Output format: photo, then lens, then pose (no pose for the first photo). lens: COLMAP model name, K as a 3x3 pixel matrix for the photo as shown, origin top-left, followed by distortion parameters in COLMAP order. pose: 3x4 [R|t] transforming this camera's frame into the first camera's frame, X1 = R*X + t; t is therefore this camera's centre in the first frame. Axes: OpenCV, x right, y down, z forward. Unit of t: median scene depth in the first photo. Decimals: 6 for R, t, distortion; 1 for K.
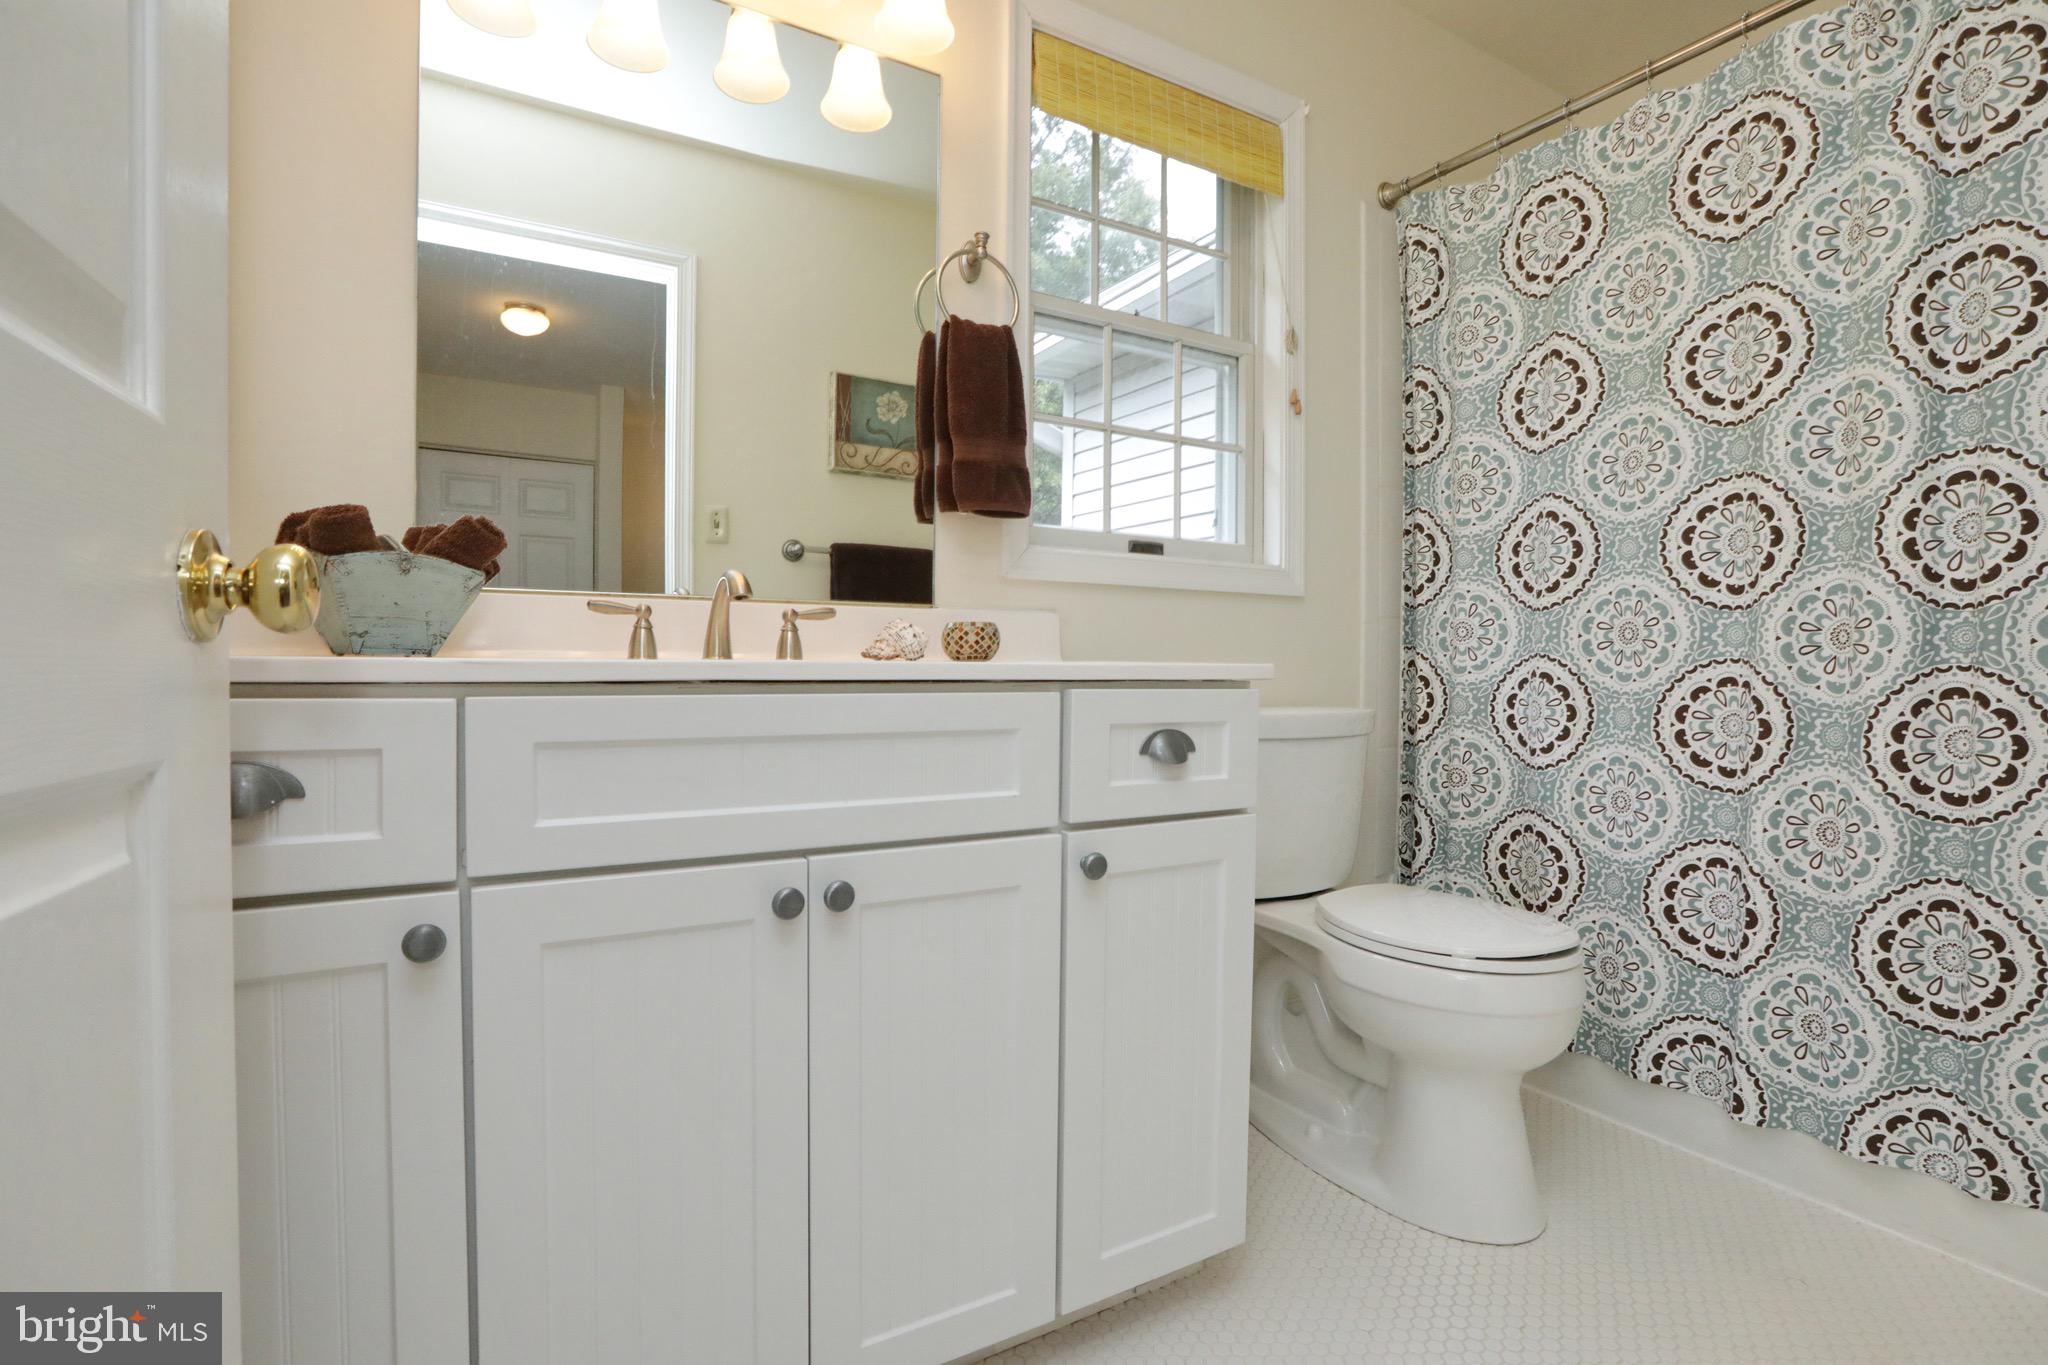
lens RADIAL K [[930.6, 0, 1024.2], [0, 930.6, 682.2], [0, 0, 1]] dist [-0.045814, 0.012944]
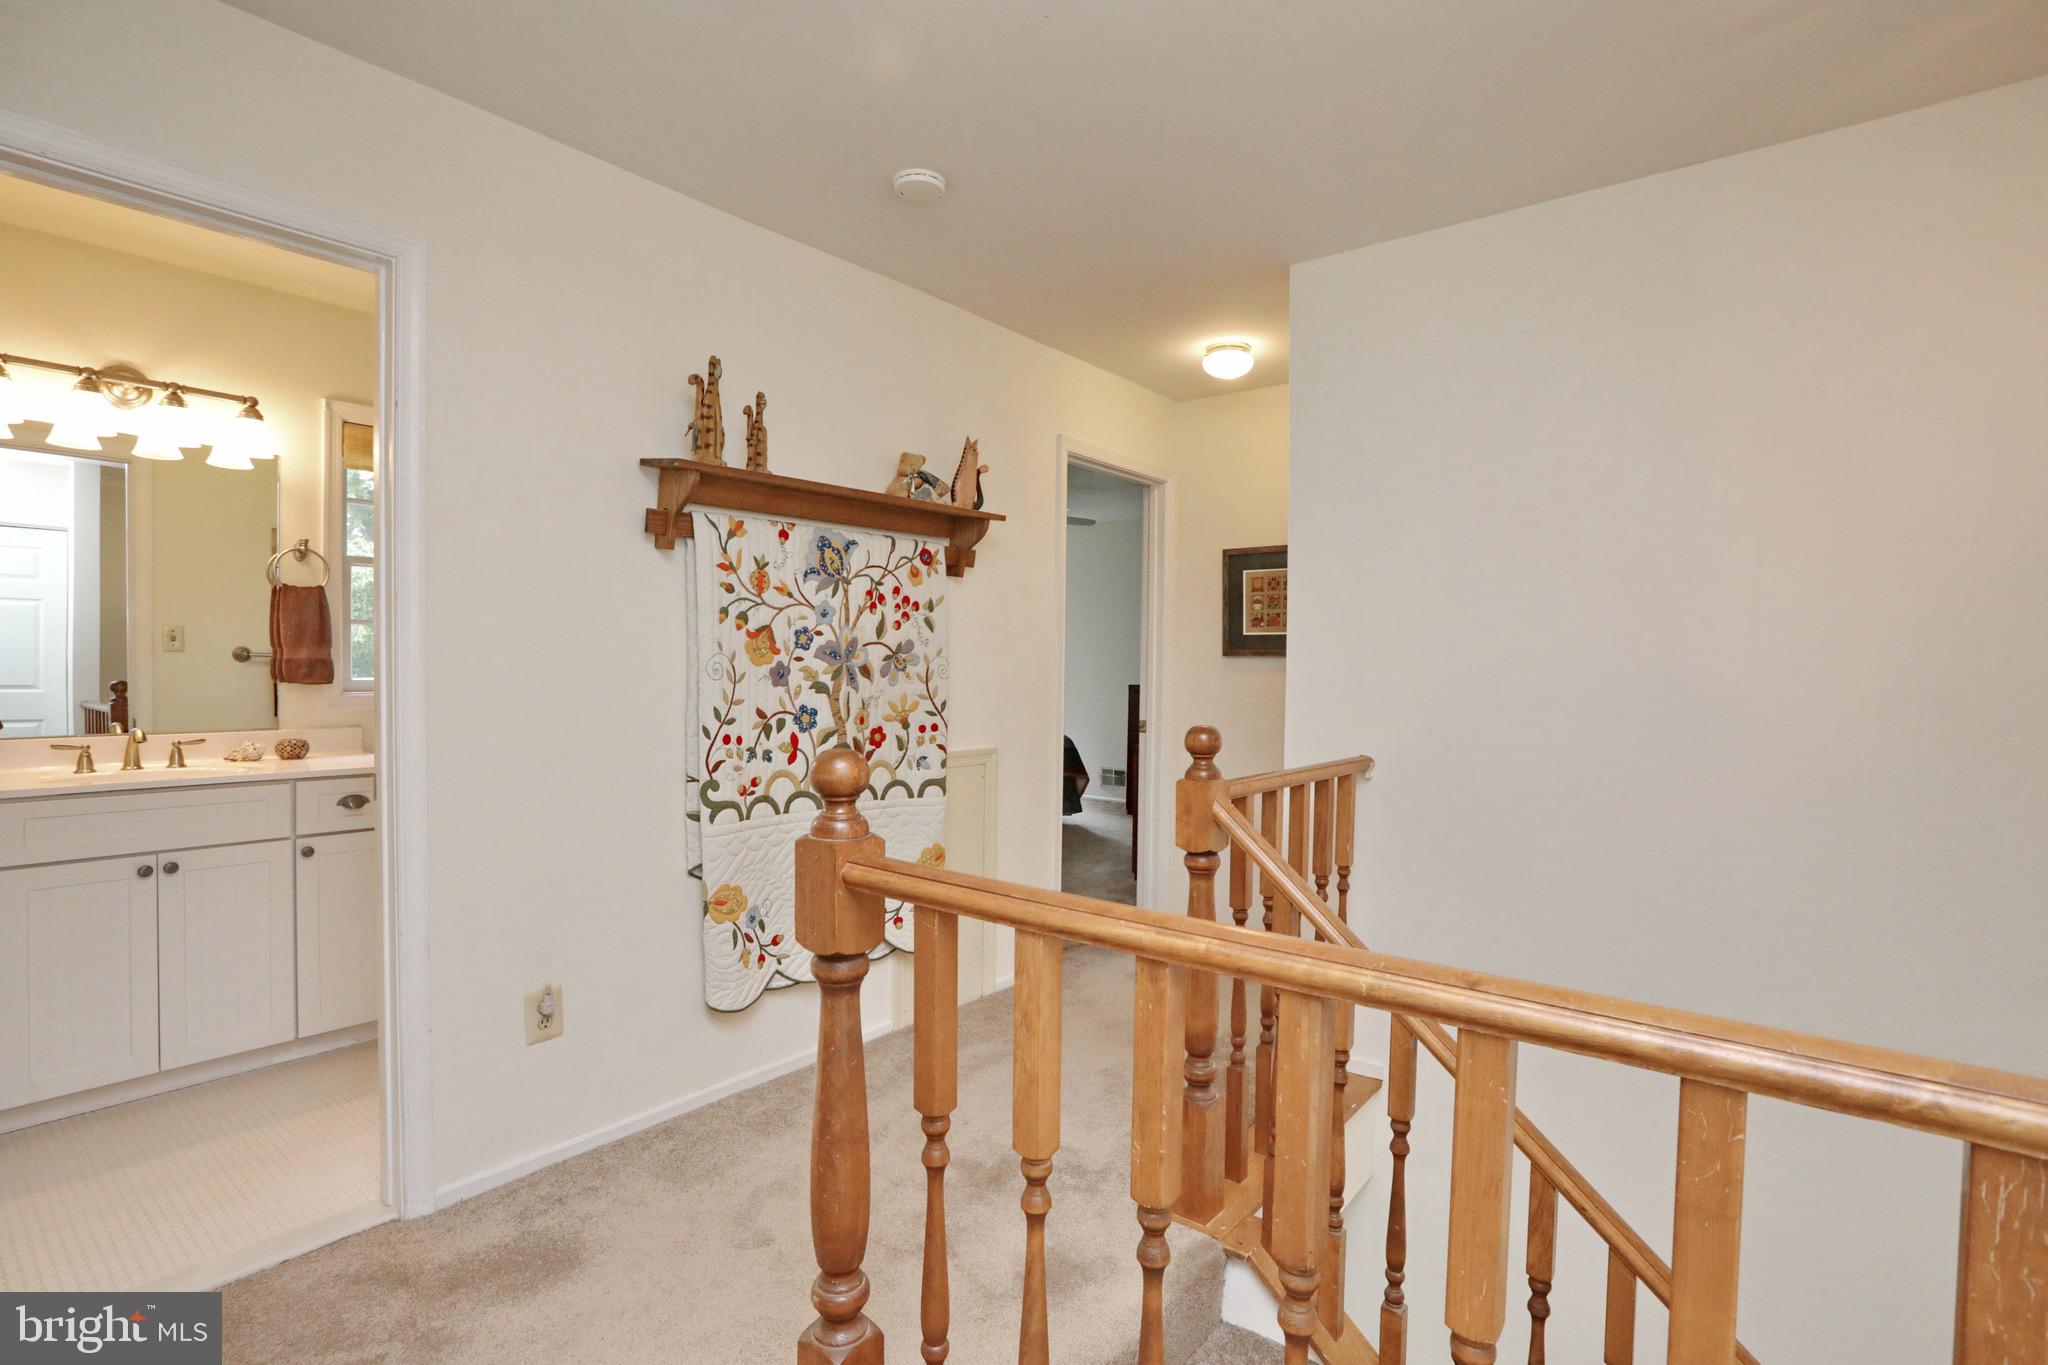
lens RADIAL K [[930.6, 0, 1023.0], [0, 930.6, 677.1], [0, 0, 1]] dist [-0.045814, 0.012944]
pose [[0.930861, -0.004179, 0.365349, 0.719768], [0.006244, 0.999971, -0.004473, -0.185212], [-0.365320, 0.006445, 0.930860, -1.467645]]
